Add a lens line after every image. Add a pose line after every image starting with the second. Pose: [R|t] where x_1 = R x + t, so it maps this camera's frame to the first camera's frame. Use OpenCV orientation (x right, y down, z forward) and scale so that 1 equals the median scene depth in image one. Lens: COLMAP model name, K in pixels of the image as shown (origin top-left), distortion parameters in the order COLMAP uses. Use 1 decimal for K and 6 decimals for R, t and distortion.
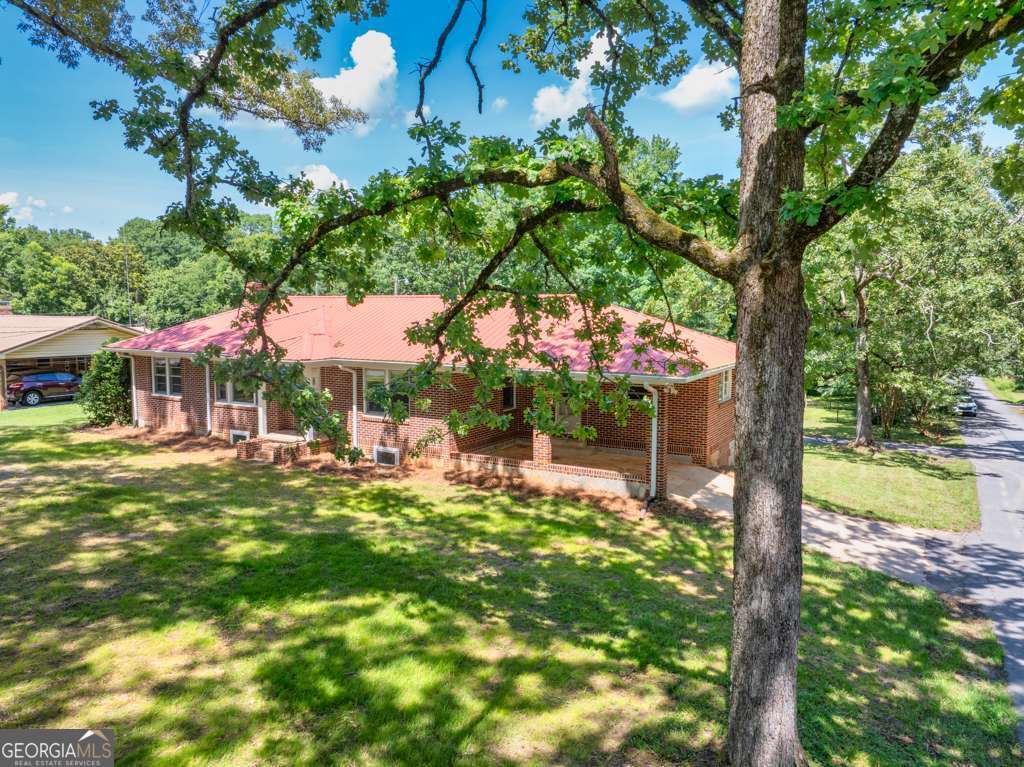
lens RADIAL K [[714.5, 0, 491.3], [0, 714.5, 378.3], [0, 0, 1]] dist [-0.027342, -0.005728]
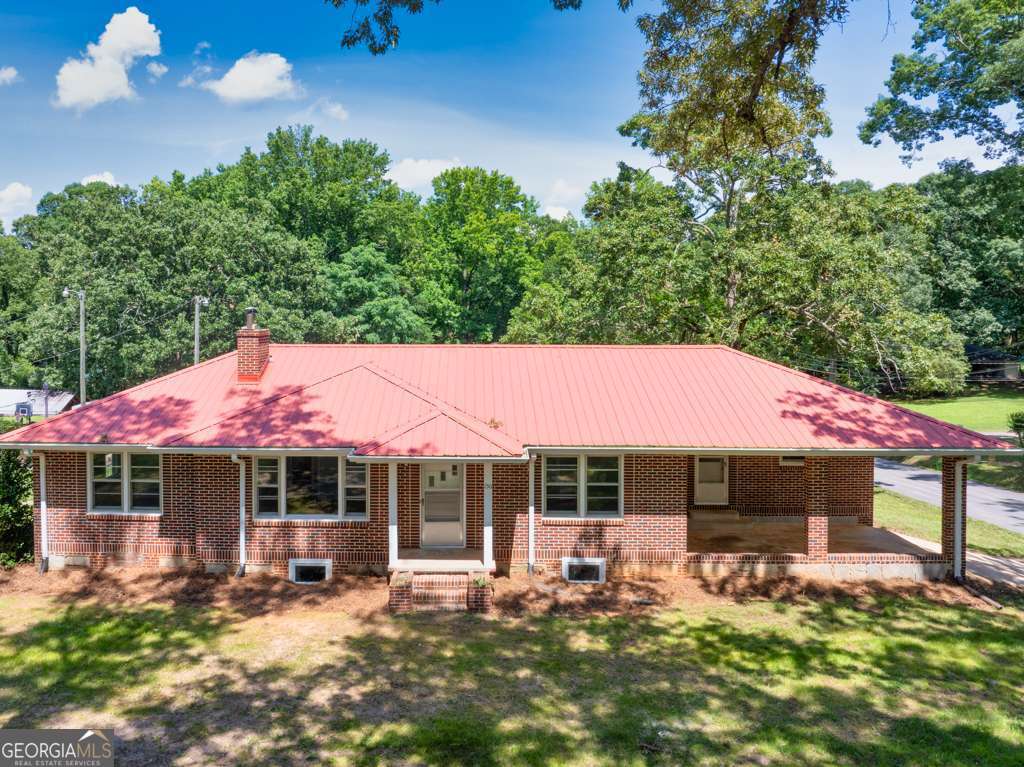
lens RADIAL K [[714.5, 0, 491.3], [0, 714.5, 378.3], [0, 0, 1]] dist [-0.027342, -0.005728]
pose [[0.869763, -0.029058, 0.492613, -0.578613], [0.042232, 0.998985, -0.015638, -0.081352], [-0.491659, 0.034405, 0.870108, 0.389096]]
